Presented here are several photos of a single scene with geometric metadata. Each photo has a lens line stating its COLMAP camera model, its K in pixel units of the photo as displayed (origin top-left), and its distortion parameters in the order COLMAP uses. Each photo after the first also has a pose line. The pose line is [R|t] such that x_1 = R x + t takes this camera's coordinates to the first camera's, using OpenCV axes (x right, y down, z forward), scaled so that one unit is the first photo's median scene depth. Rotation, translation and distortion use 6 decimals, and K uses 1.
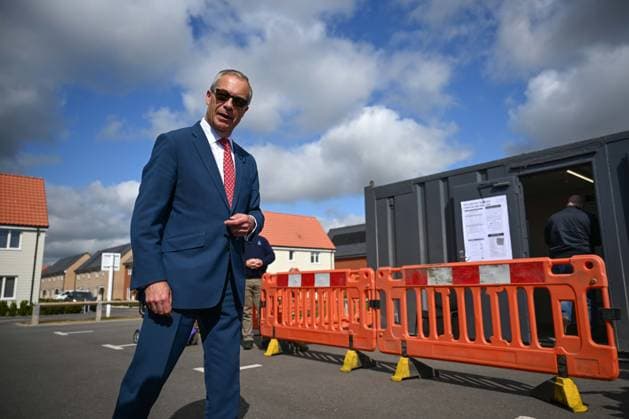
lens RADIAL K [[447.2, 0, 328.4], [0, 447.2, 199.8], [0, 0, 1]] dist [0.000281, -0.000469]
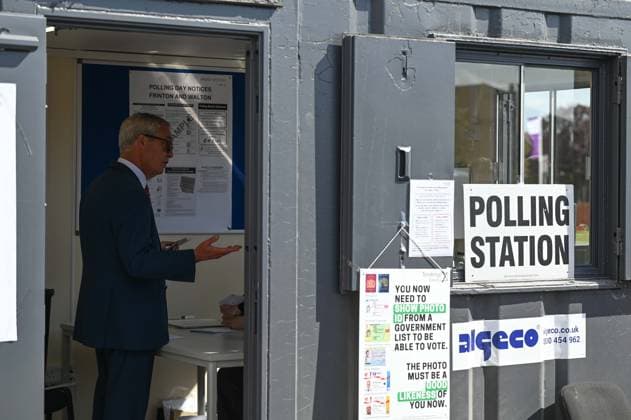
lens RADIAL K [[1442.2, 0, 328.7], [0, 1442.2, 195.7], [0, 0, 1]] dist [0.009796, 0.111537]
pose [[0.162471, 0.012785, 0.986631, -0.394133], [-0.195091, 0.980593, 0.019419, 0.001235], [-0.967235, -0.195638, 0.161812, 0.675433]]
